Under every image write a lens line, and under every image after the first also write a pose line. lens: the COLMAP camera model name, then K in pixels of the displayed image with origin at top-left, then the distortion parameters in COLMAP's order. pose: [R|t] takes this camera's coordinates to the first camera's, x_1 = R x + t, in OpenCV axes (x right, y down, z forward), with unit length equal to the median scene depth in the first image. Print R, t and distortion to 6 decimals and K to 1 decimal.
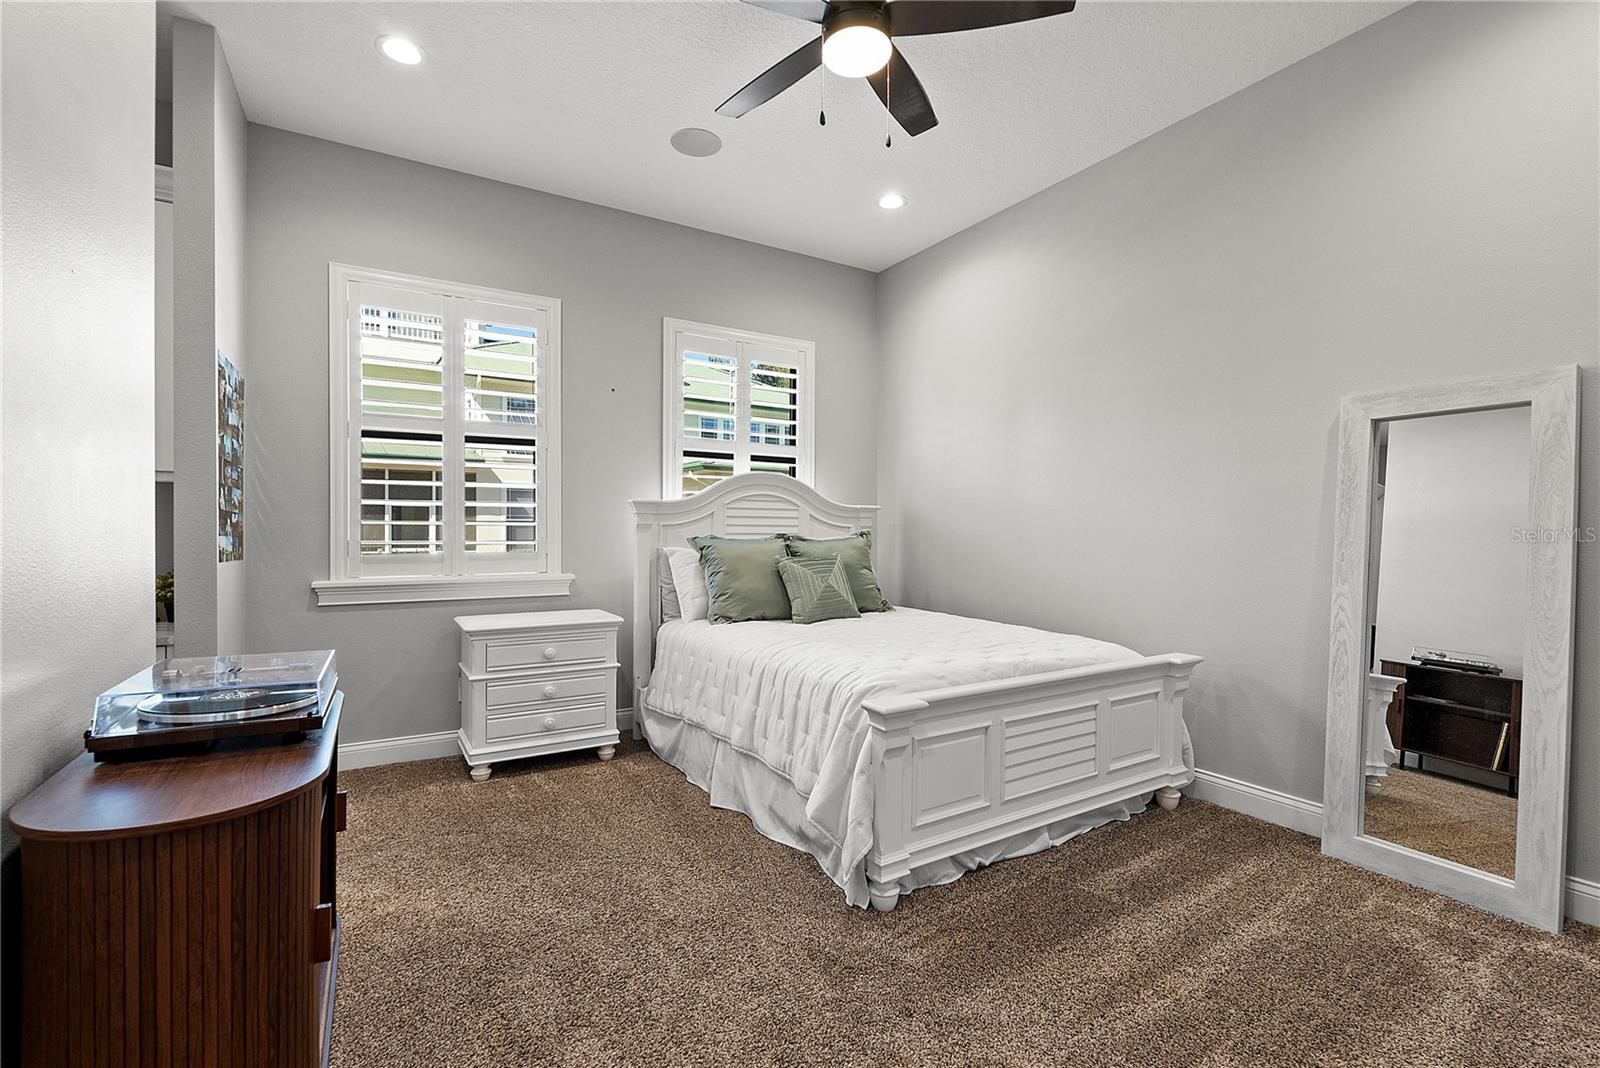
lens RADIAL K [[704.1, 0, 800.0], [0, 704.1, 534.0], [0, 0, 1]] dist [-0.014814, -0.000155]
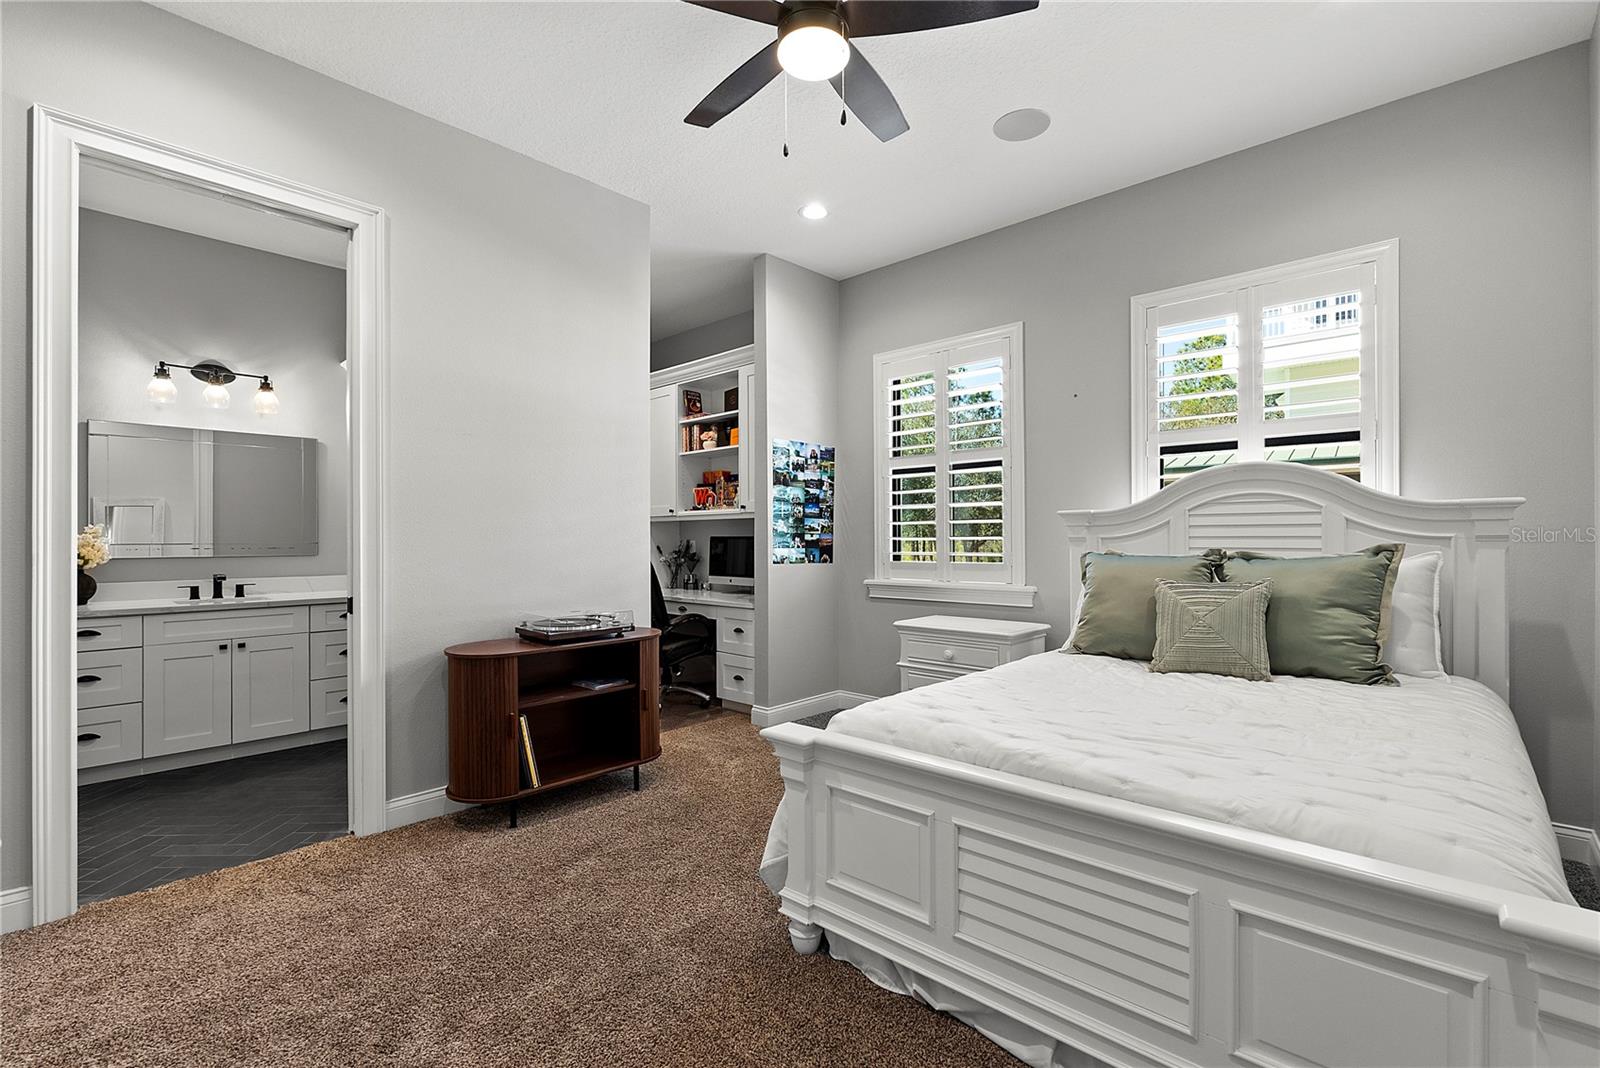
lens RADIAL K [[702.7, 0, 800.0], [0, 702.7, 534.0], [0, 0, 1]] dist [-0.000911, -0.000062]
pose [[0.277253, -0.011907, -0.960723, 0.649302], [0.002188, 0.999928, -0.011761, -0.009785], [0.960794, 0.001159, 0.277259, 0.458312]]
